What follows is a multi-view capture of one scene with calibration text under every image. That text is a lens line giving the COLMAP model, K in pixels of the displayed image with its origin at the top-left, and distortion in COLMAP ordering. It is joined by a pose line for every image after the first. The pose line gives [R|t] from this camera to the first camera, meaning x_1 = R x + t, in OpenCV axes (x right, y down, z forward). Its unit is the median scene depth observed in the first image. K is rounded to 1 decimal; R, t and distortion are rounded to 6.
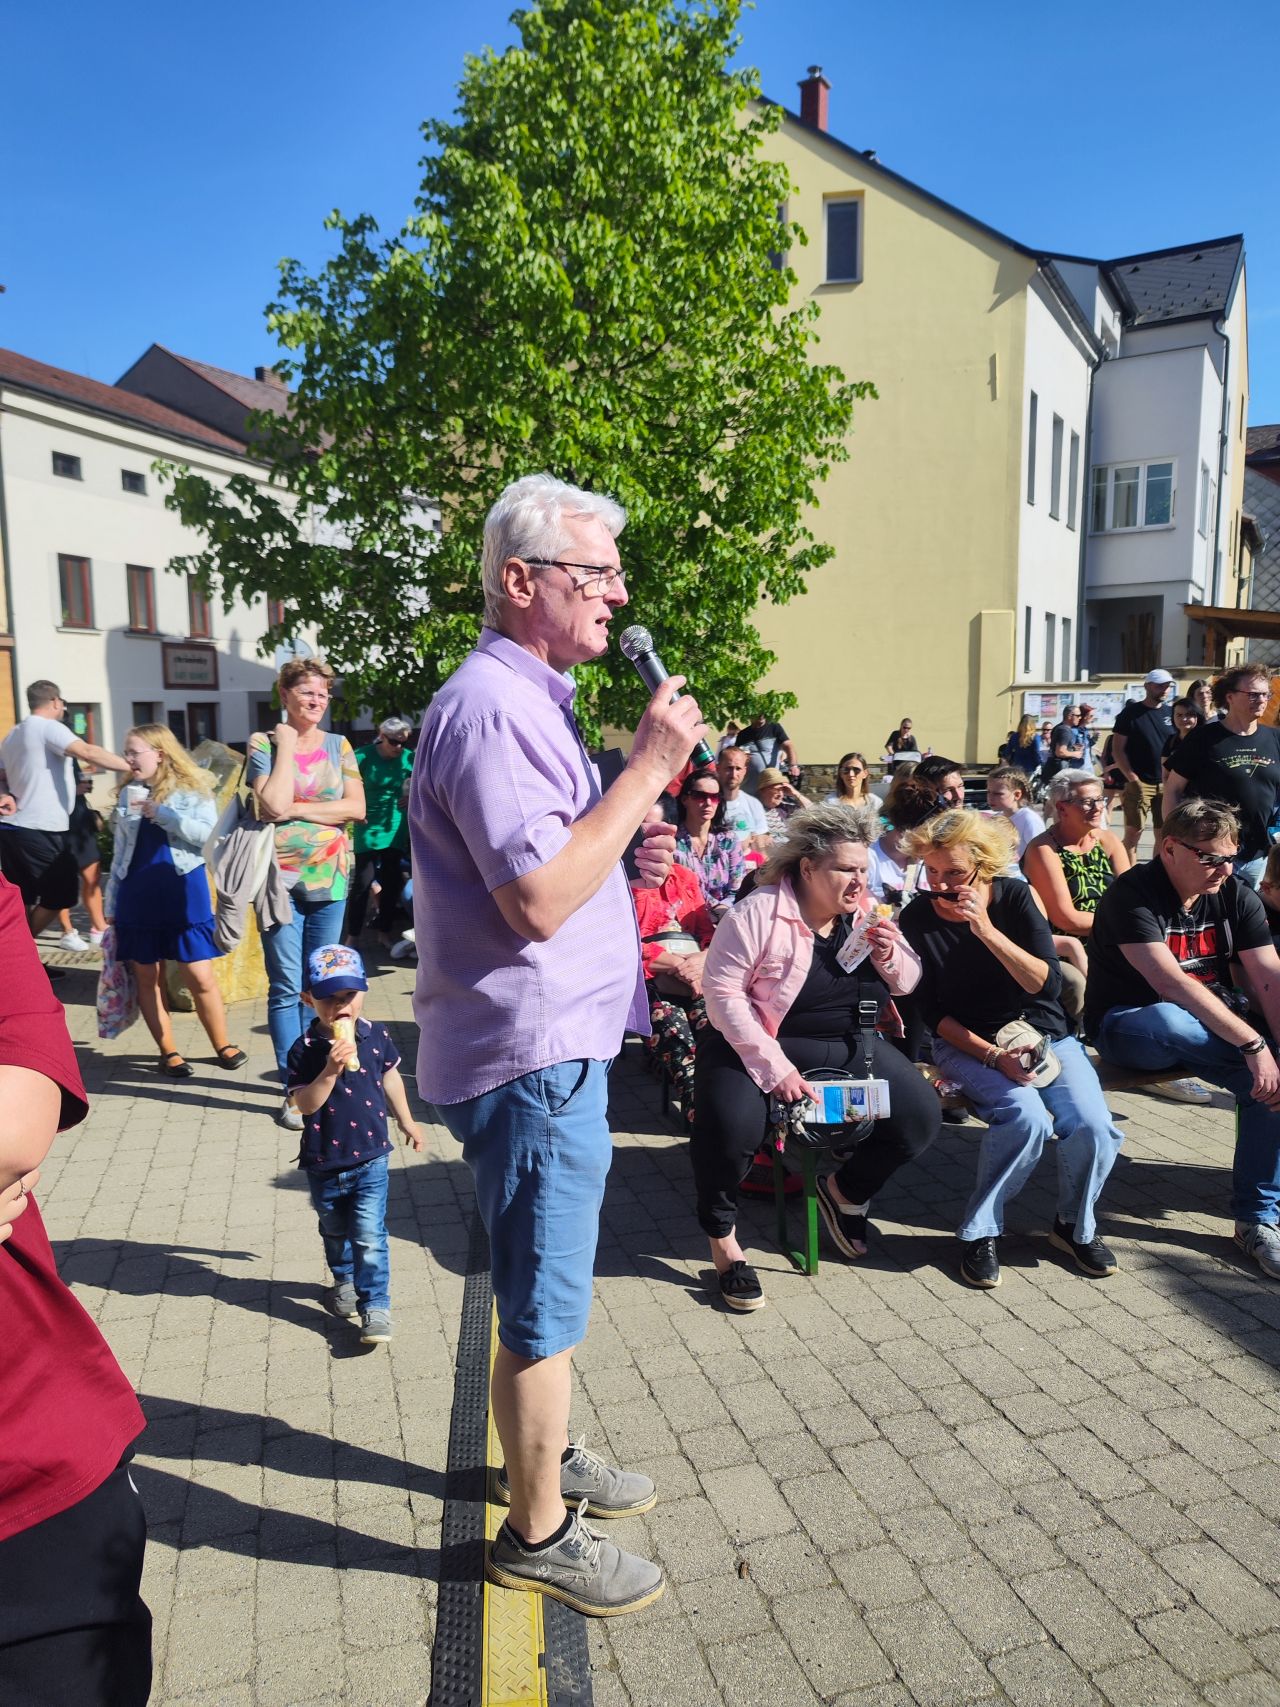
lens RADIAL K [[1157.0, 0, 624.2], [0, 1157.0, 850.2], [0, 0, 1]] dist [0.017621, -0.015757]
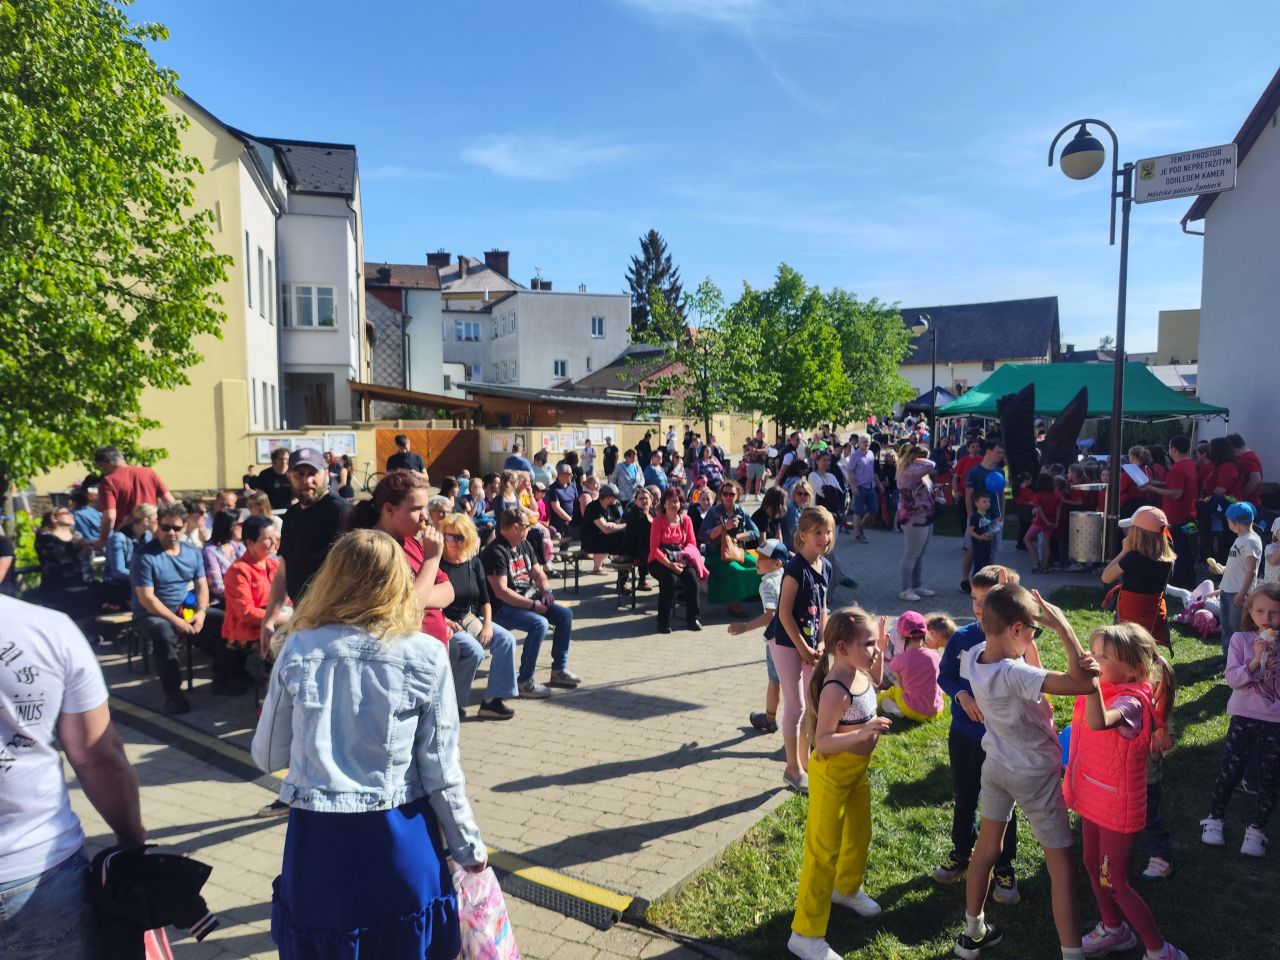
lens RADIAL K [[867.6, 0, 644.0], [0, 867.6, 481.1], [0, 0, 1]] dist [0.017621, -0.015757]
pose [[0.685404, -0.028948, 0.727587, -0.089222], [0.082239, 0.995894, -0.037847, -0.002430], [-0.723504, 0.085777, 0.684971, -0.062570]]
